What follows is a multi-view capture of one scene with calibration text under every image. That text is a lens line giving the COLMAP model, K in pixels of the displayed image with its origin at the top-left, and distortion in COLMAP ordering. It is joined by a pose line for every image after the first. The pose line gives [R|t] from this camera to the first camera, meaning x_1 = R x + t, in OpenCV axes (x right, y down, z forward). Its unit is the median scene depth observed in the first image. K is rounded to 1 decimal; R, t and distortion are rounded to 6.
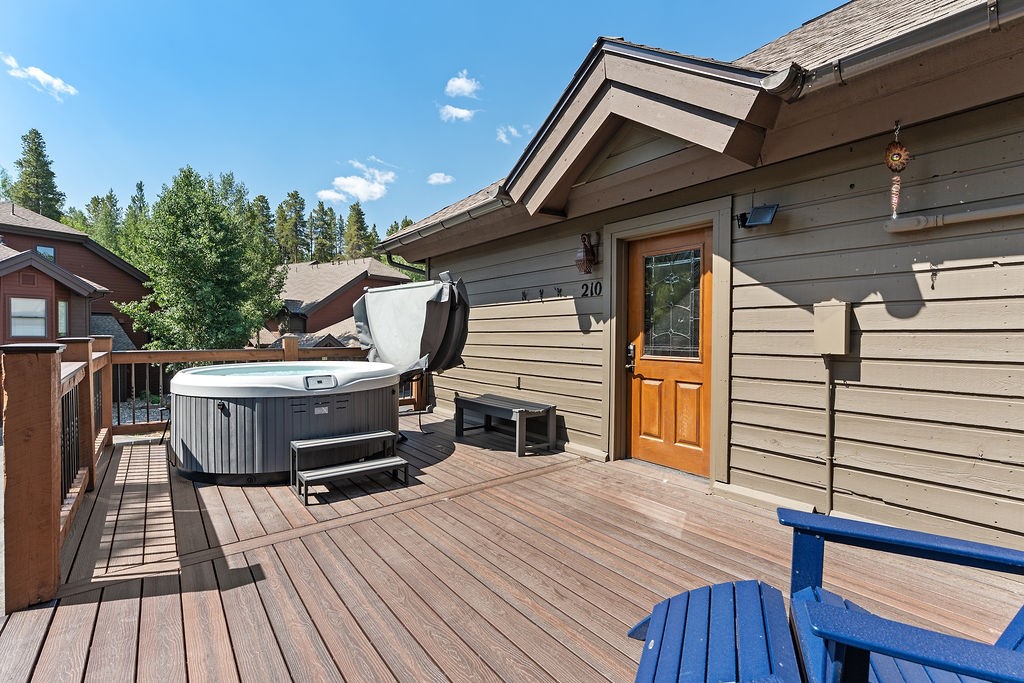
lens RADIAL K [[455.3, 0, 510.6], [0, 455.3, 342.1], [0, 0, 1]] dist [-0.002148, 0.000629]
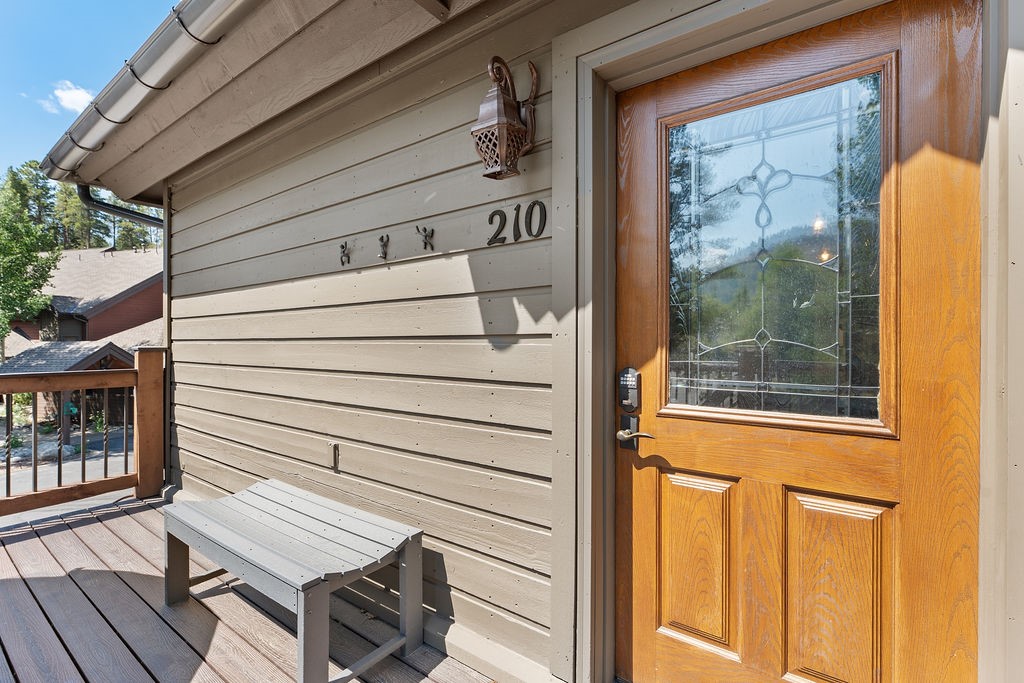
lens RADIAL K [[460.7, 0, 512.0], [0, 460.7, 341.5], [0, 0, 1]] dist [-0.001946, -0.000138]
pose [[0.960859, -0.005676, 0.276979, 0.071861], [0.009963, 0.999851, -0.014076, -0.015297], [-0.276858, 0.016284, 0.960773, 0.657329]]
